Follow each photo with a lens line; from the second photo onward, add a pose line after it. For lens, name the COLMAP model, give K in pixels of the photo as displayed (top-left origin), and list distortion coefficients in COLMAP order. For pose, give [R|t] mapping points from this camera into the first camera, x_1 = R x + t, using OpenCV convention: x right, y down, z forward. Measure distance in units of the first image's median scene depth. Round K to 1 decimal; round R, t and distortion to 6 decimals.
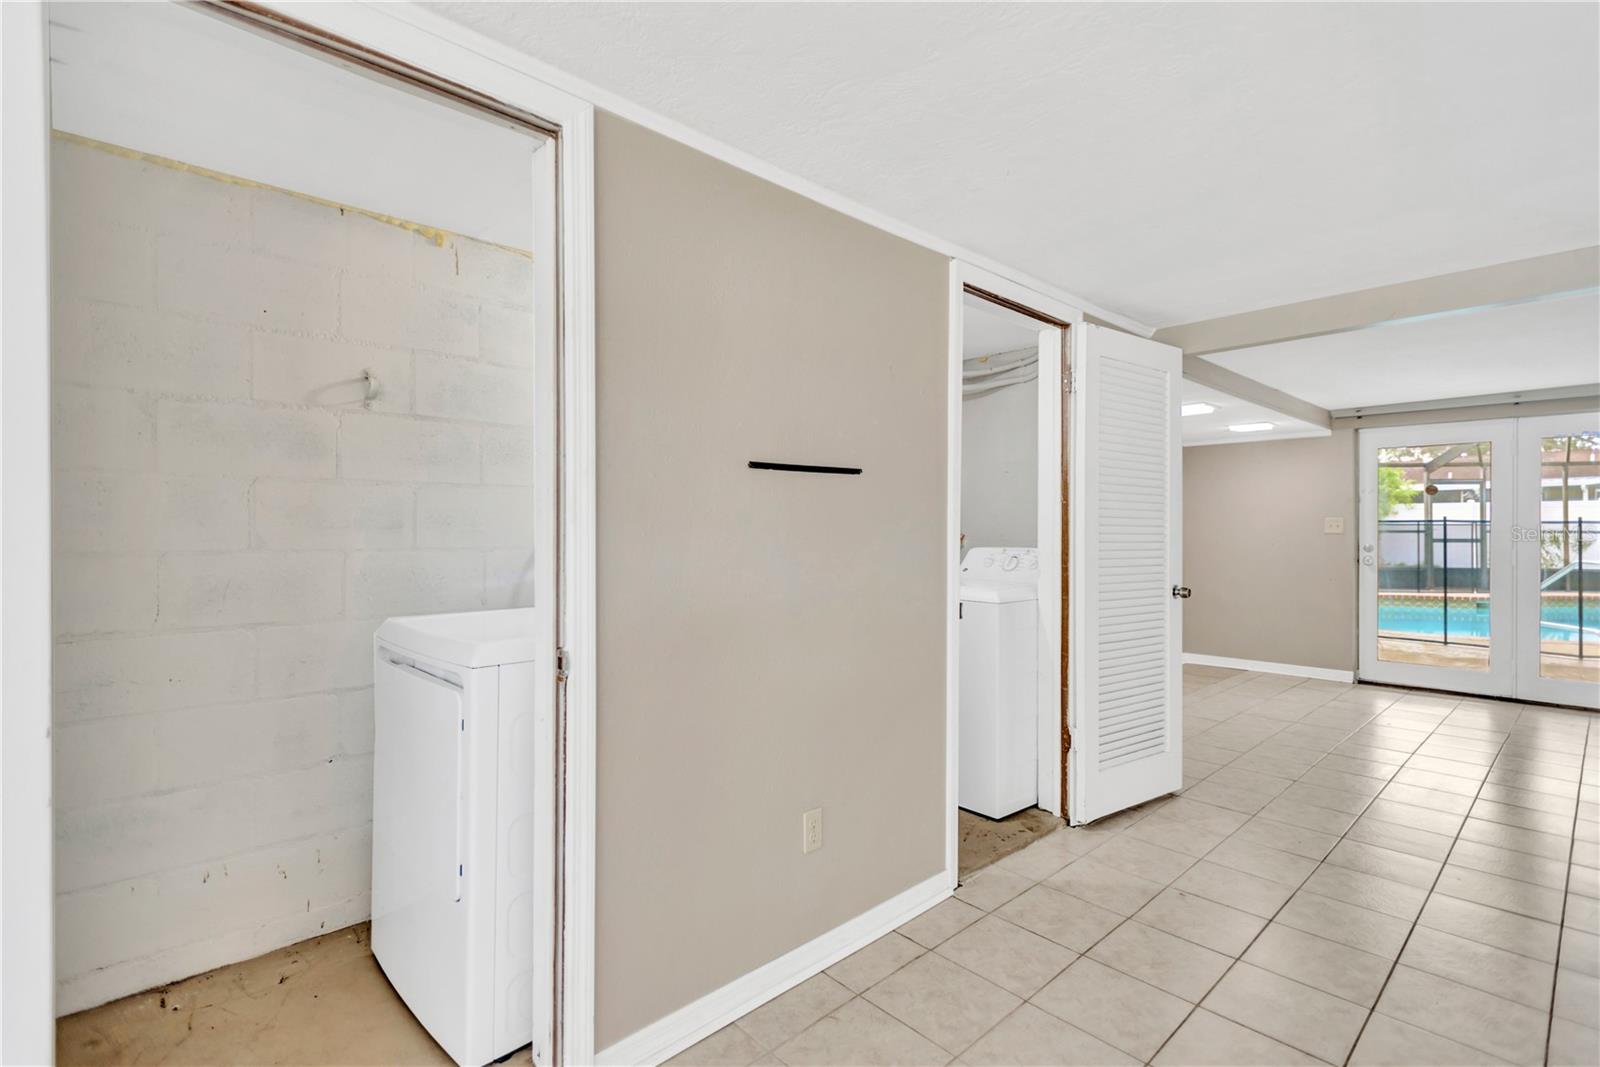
lens RADIAL K [[745.4, 0, 800.0], [0, 745.4, 533.5], [0, 0, 1]] dist [0.002281, 0.000313]
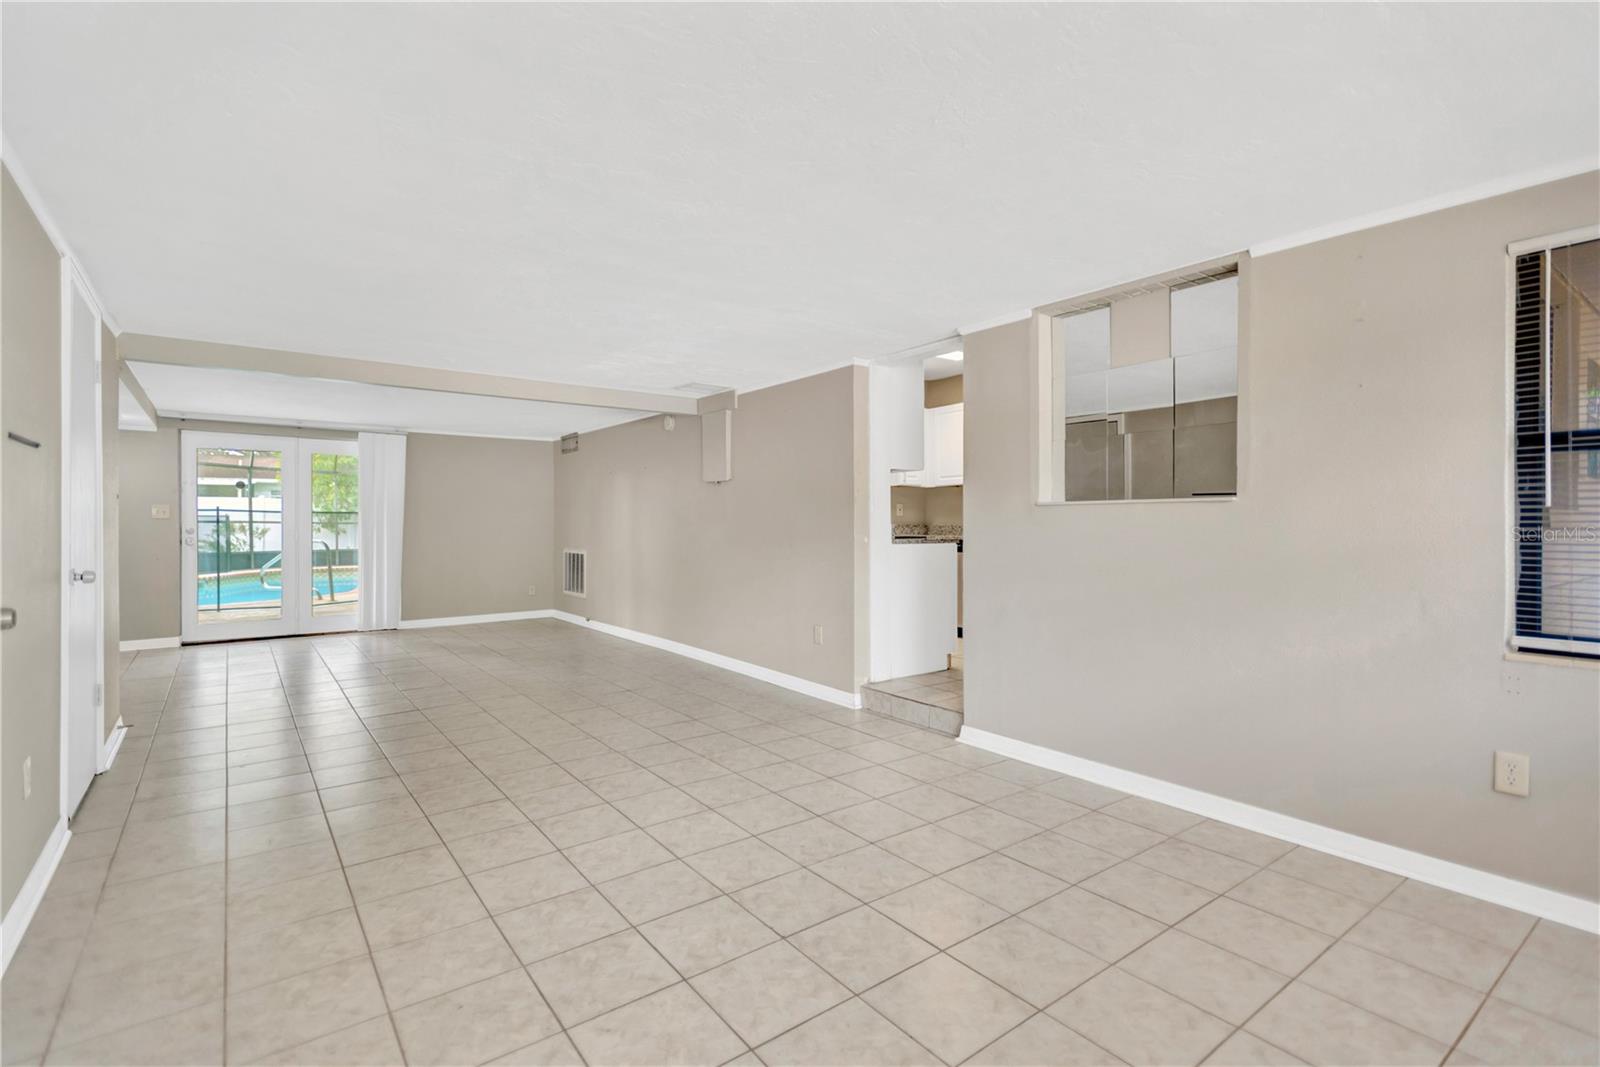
lens RADIAL K [[750.5, 0, 798.0], [0, 750.5, 527.8], [0, 0, 1]] dist [0.001715, -0.000335]
pose [[0.094119, -0.006146, 0.995542, -0.335087], [0.005137, 0.999971, 0.005688, 0.012748], [-0.995548, 0.004579, 0.094148, -0.075397]]
